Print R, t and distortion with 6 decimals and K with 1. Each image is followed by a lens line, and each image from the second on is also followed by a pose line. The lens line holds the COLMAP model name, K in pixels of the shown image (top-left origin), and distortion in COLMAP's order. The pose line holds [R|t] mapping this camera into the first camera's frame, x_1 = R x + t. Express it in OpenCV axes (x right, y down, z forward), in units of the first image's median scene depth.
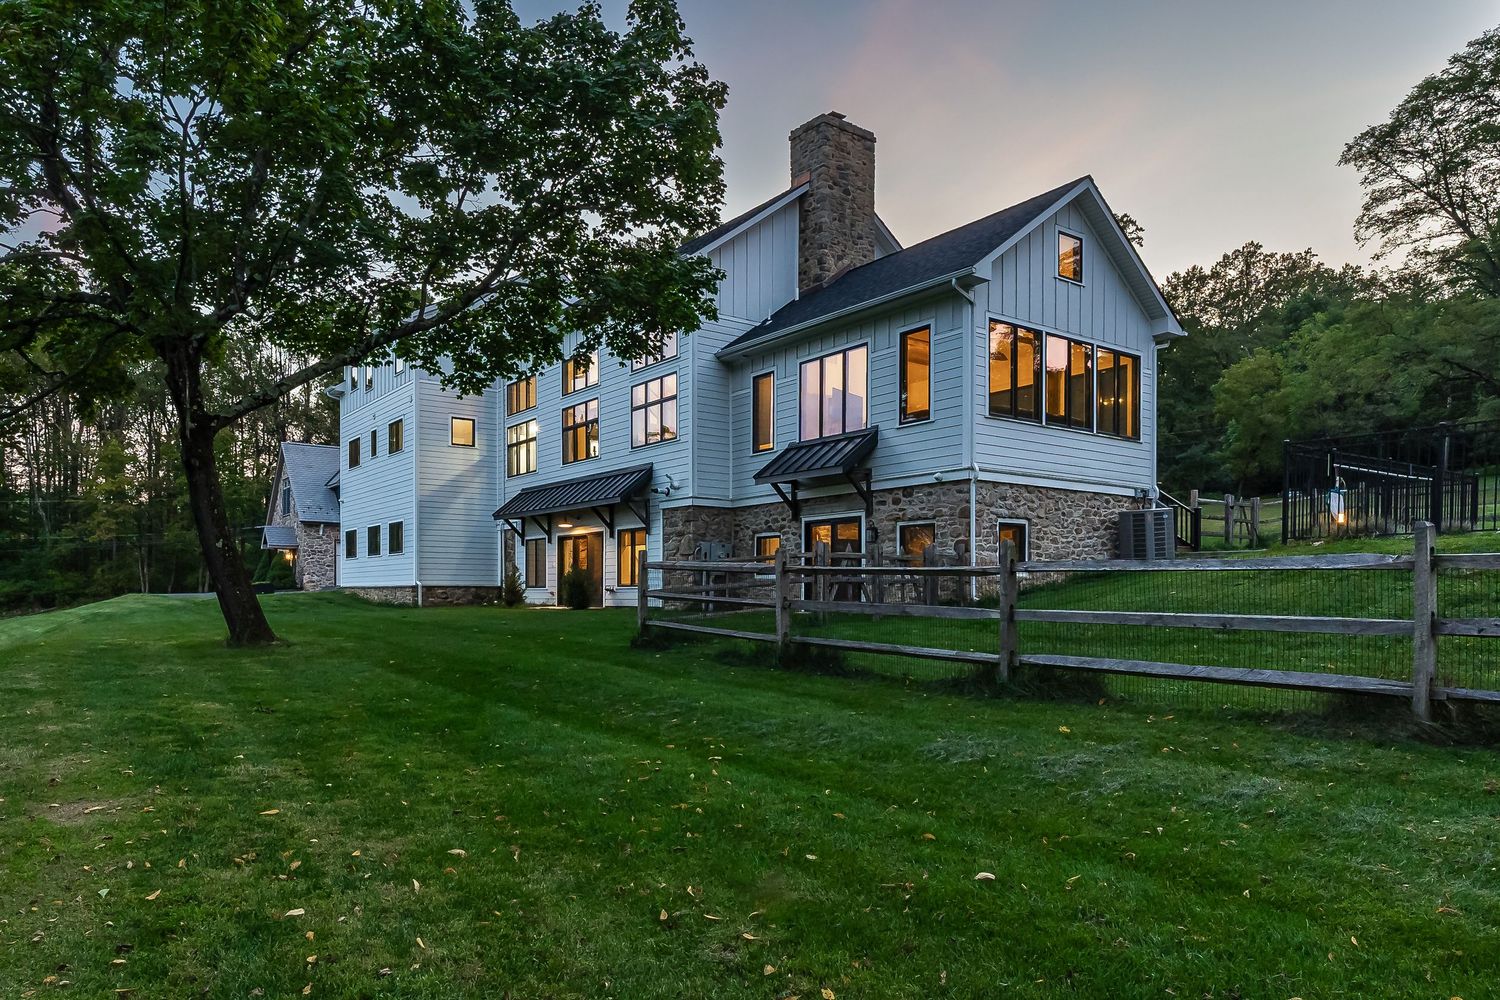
lens RADIAL K [[995.9, 0, 730.1], [0, 995.9, 611.1], [0, 0, 1]] dist [-0.008062, 0.002632]
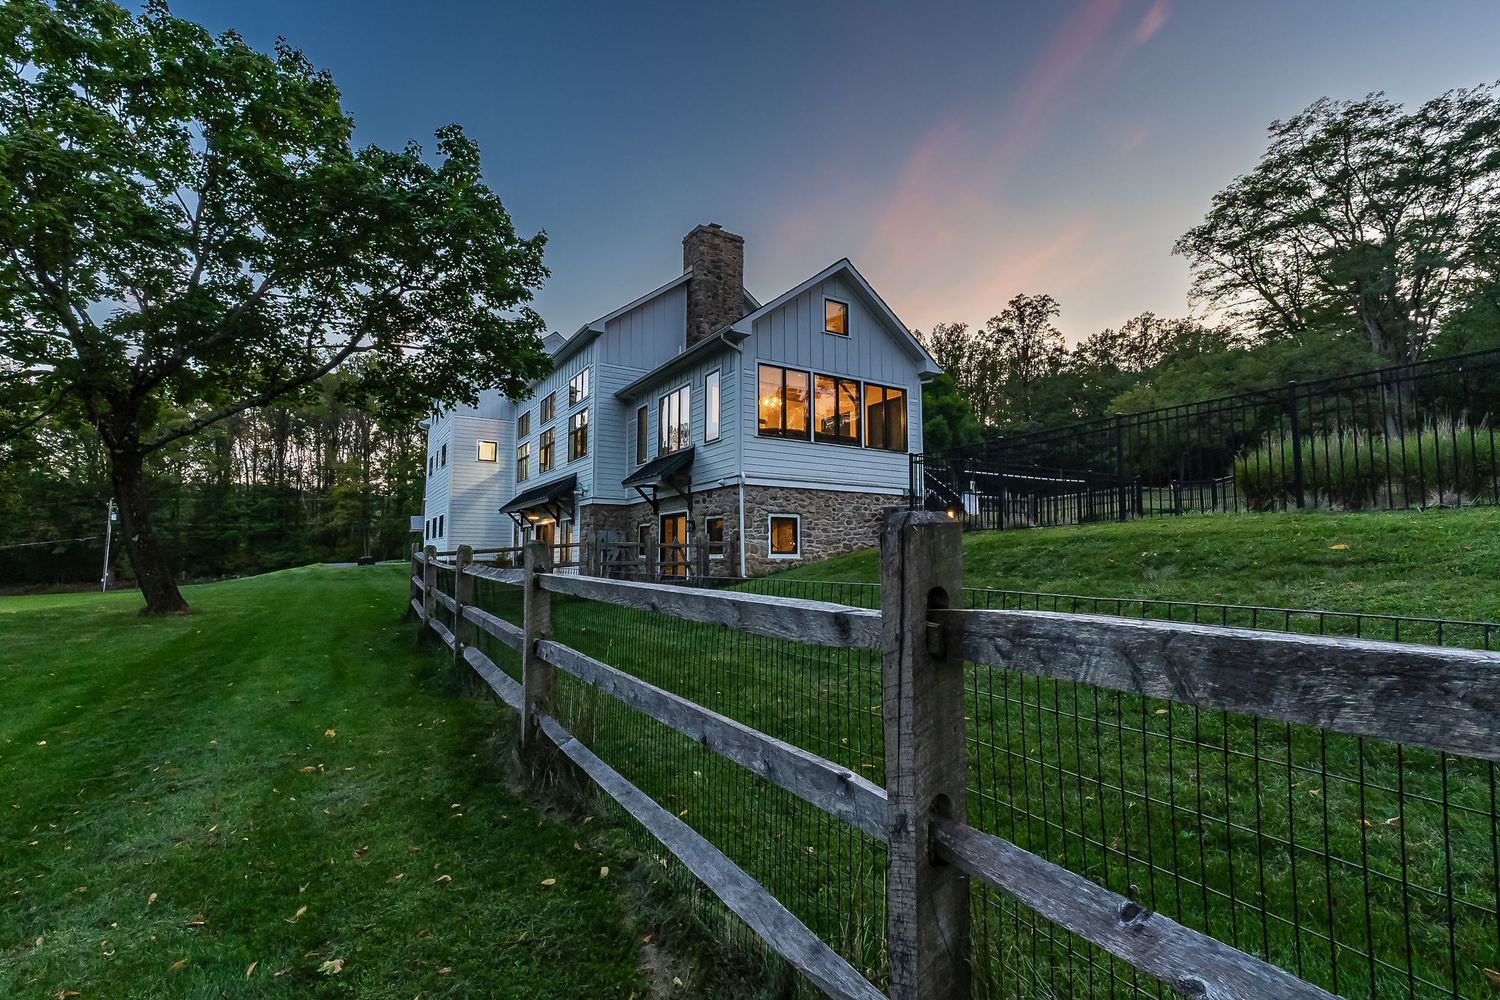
lens RADIAL K [[692.2, 0, 752.7], [0, 692.2, 500.9], [0, 0, 1]] dist [-0.004570, 0.000011]
pose [[0.997979, -0.006903, -0.063164, 0.225273], [0.000454, 0.994830, -0.101551, -0.013614], [0.063539, 0.101317, 0.992823, 0.076004]]
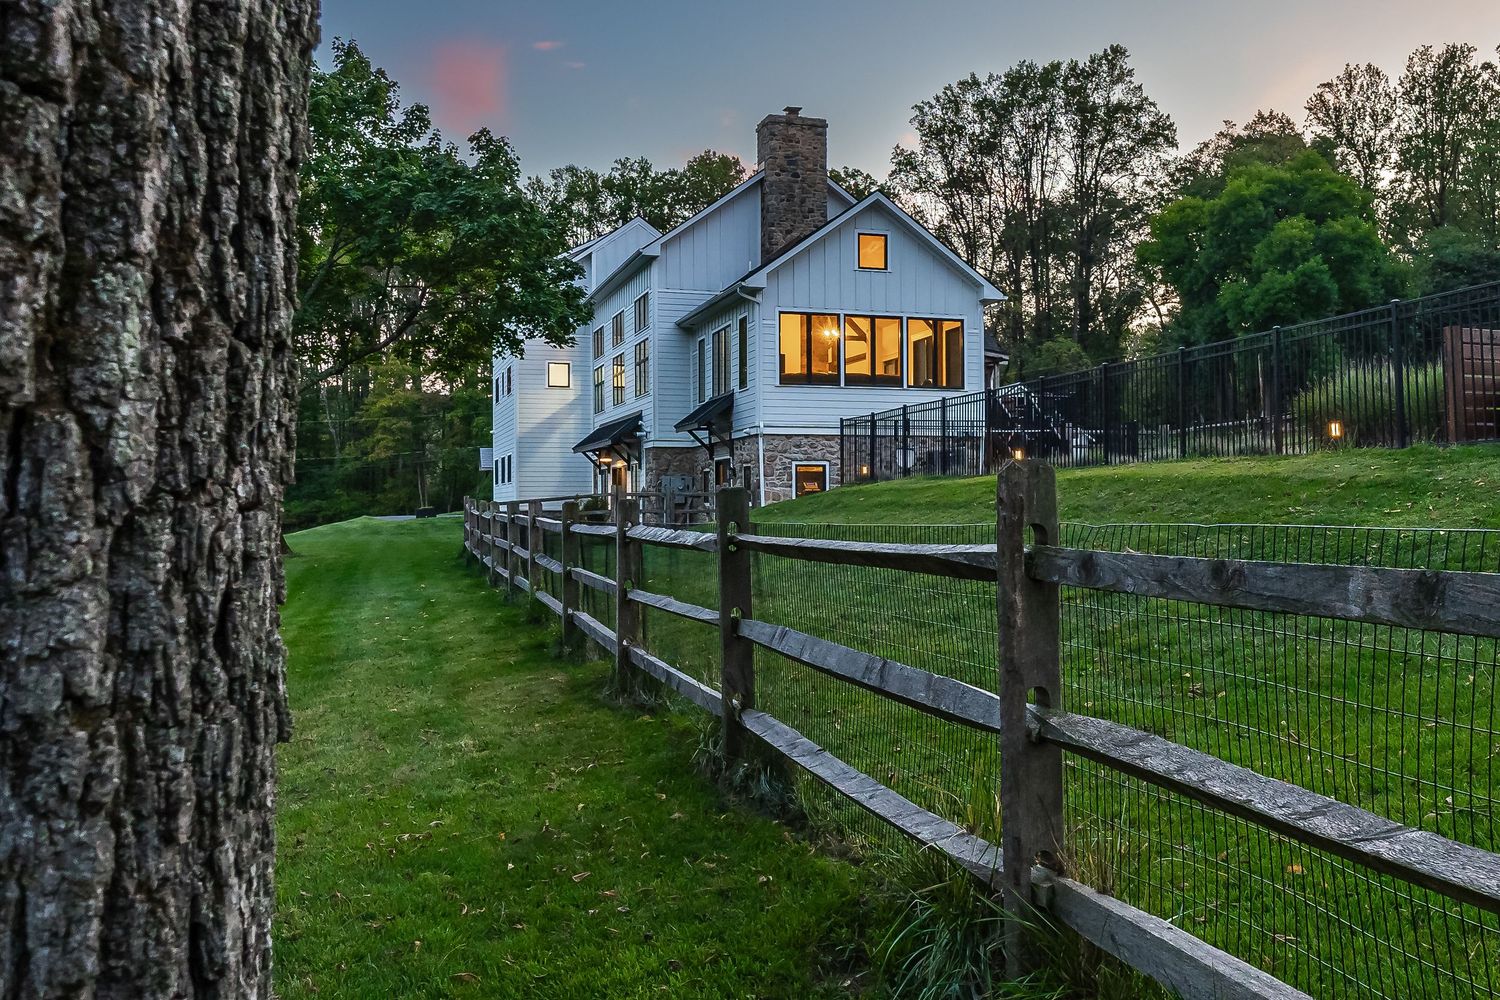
lens RADIAL K [[1329.6, 0, 829.1], [0, 1329.6, 467.5], [0, 0, 1]] dist [0.000038, -0.003104]
pose [[0.962527, -0.017581, -0.270615, 0.580988], [0.004839, 0.998851, -0.047680, -0.001580], [0.271142, 0.044583, 0.961506, -0.490108]]
